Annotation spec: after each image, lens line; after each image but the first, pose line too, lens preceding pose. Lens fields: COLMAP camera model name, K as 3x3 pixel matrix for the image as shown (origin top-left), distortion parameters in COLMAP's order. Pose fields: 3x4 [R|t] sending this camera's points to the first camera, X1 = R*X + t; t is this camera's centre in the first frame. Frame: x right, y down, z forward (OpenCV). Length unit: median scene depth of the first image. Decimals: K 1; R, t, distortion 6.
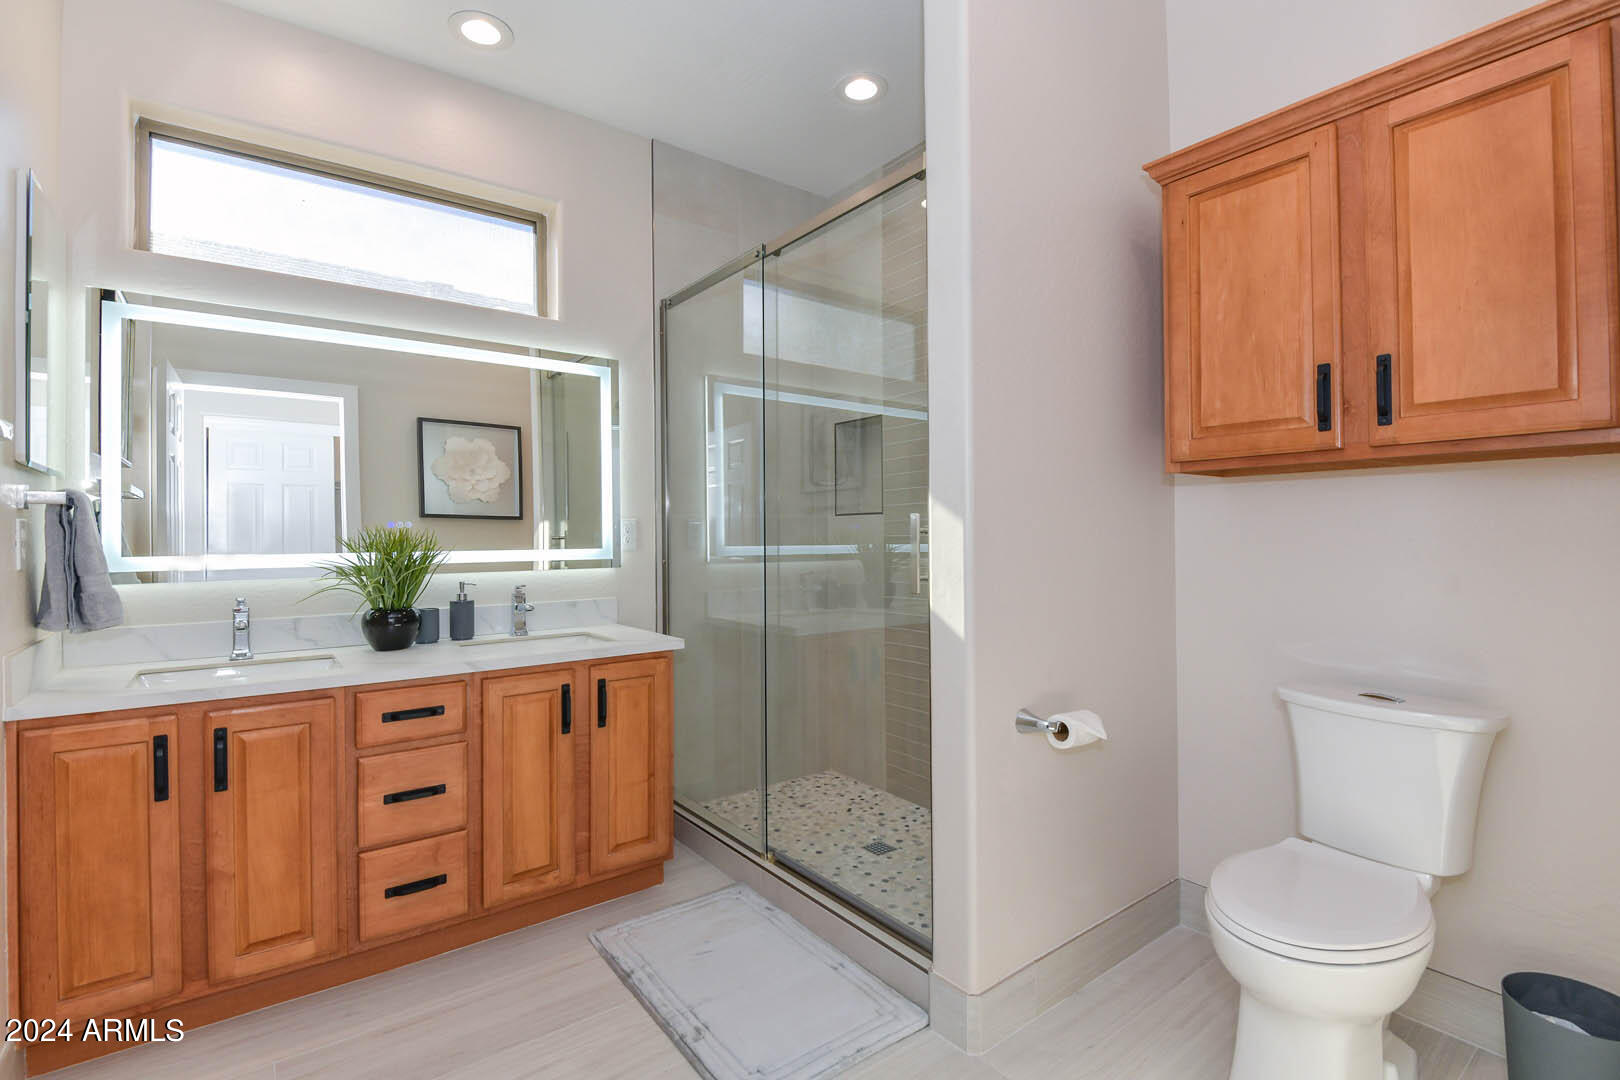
lens RADIAL K [[748.1, 0, 821.4], [0, 748.1, 530.7], [0, 0, 1]] dist [-0.002875, -0.012335]
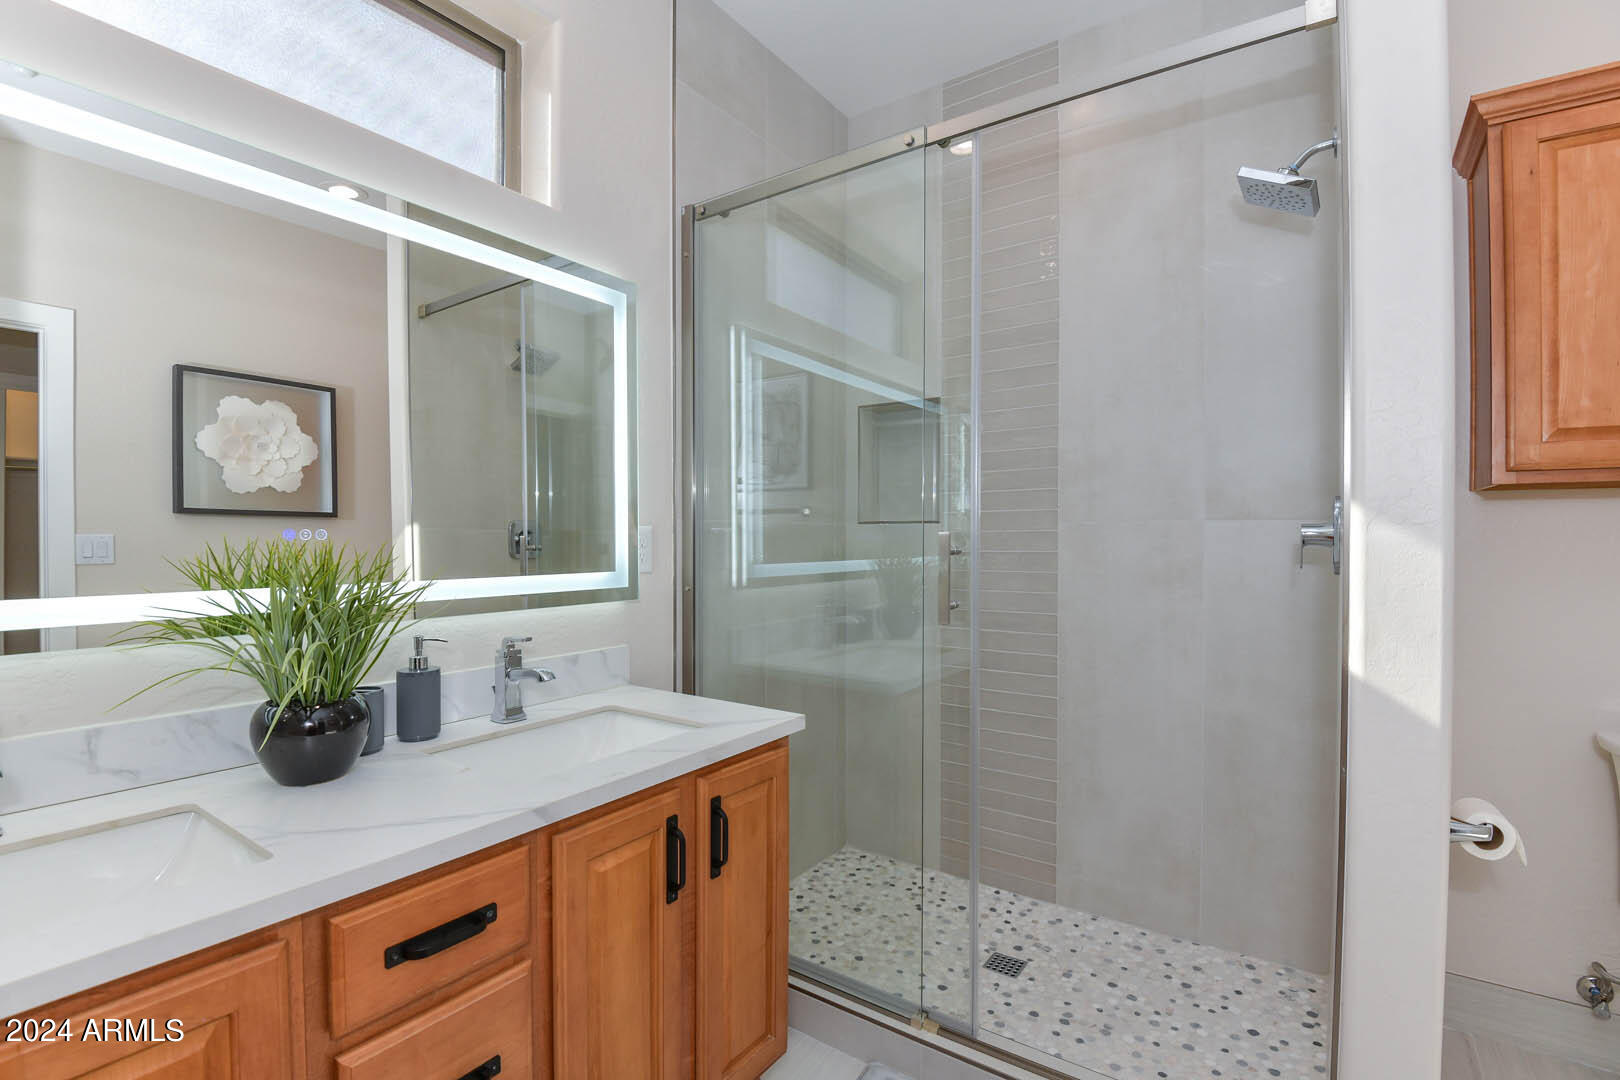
lens RADIAL K [[748.1, 0, 816.8], [0, 748.1, 537.8], [0, 0, 1]] dist [-0.002875, -0.012335]
pose [[0.951490, 0.008454, 0.307562, -0.340034], [-0.011170, 0.999913, 0.007074, -0.012341], [-0.307475, -0.010166, 0.951502, 0.341179]]
